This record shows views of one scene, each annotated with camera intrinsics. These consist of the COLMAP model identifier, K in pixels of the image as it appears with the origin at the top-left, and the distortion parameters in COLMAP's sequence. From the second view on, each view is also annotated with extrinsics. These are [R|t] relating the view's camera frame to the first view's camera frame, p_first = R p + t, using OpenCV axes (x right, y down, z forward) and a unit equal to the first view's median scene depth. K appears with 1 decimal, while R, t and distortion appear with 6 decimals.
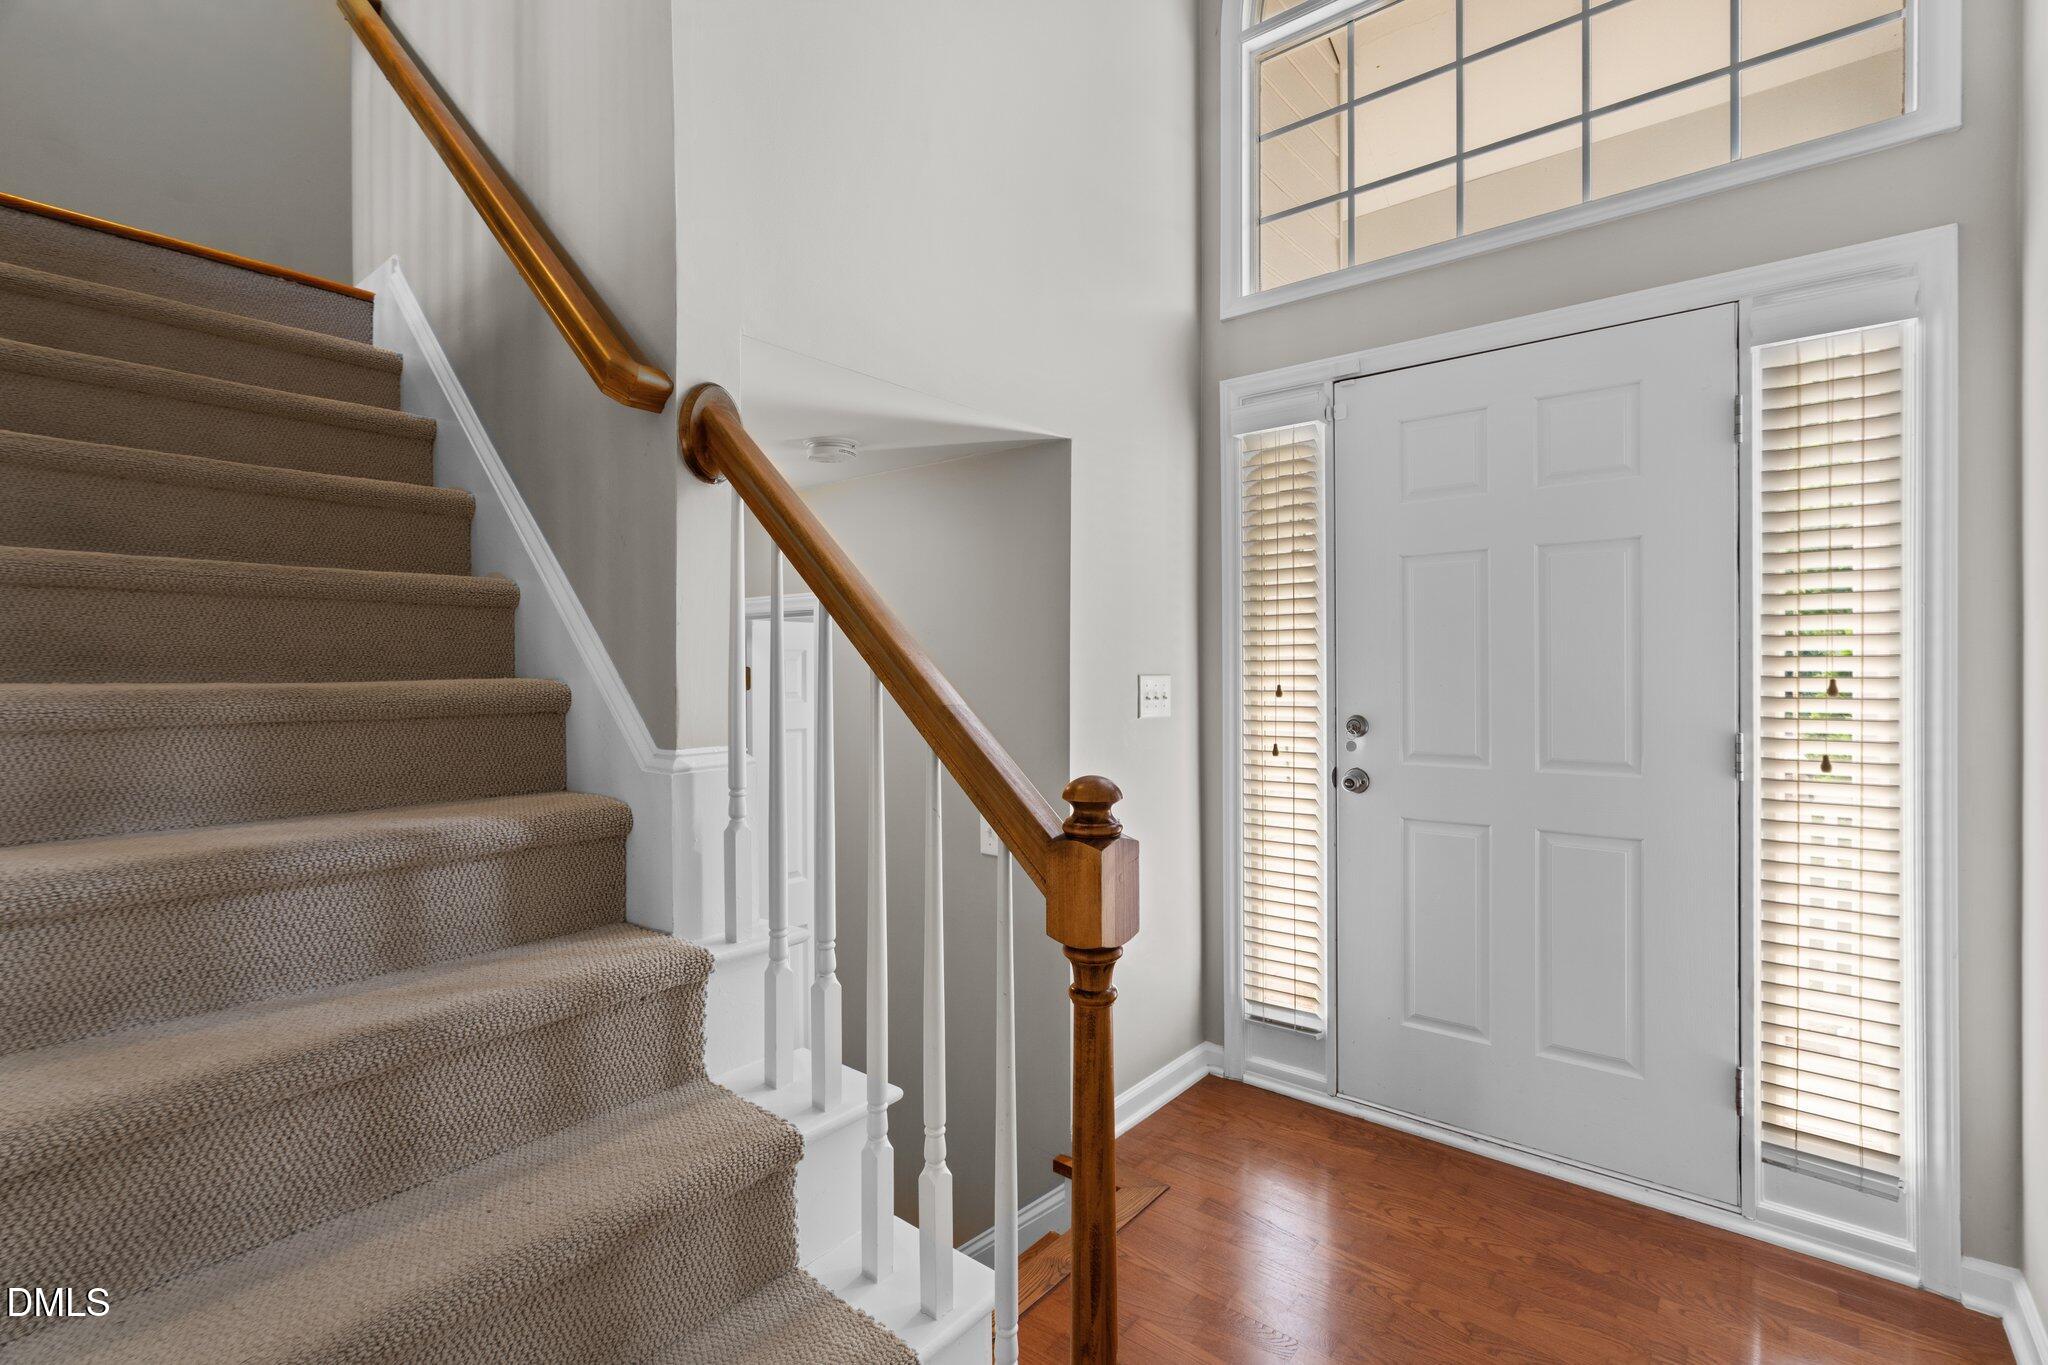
lens RADIAL K [[914.7, 0, 1032.0], [0, 914.7, 674.8], [0, 0, 1]] dist [-0.001011, -0.000009]
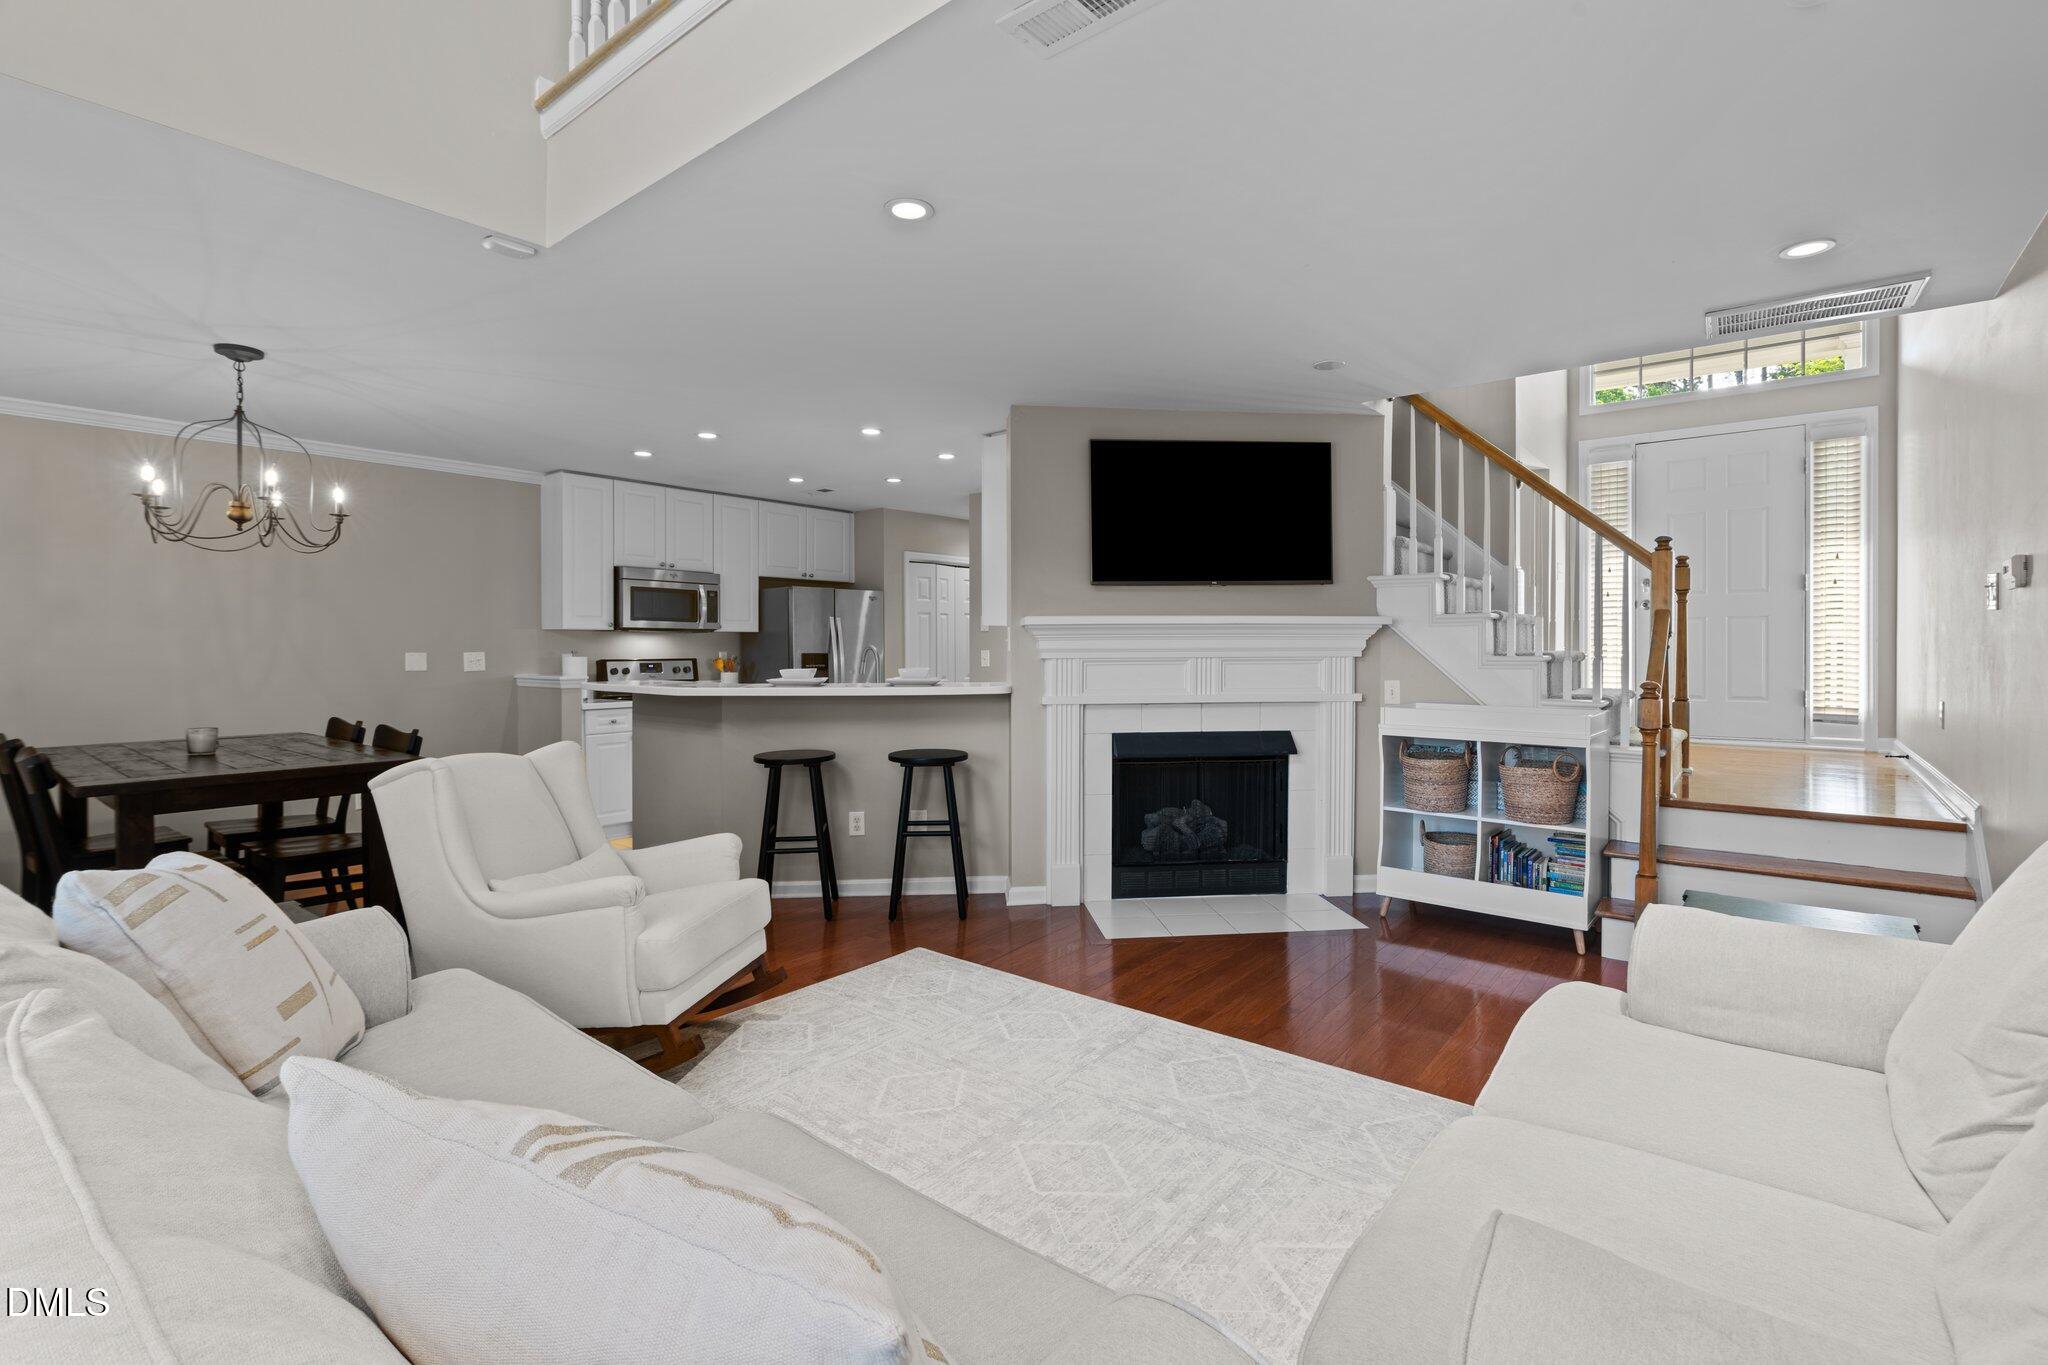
lens RADIAL K [[924.7, 0, 1031.6], [0, 924.7, 654.8], [0, 0, 1]] dist [-0.000525, 0.000138]
pose [[0.999993, 0.002538, 0.002646, -1.726300], [-0.002549, 0.999987, 0.004324, 0.321094], [-0.002635, -0.004331, 0.999987, -1.972564]]
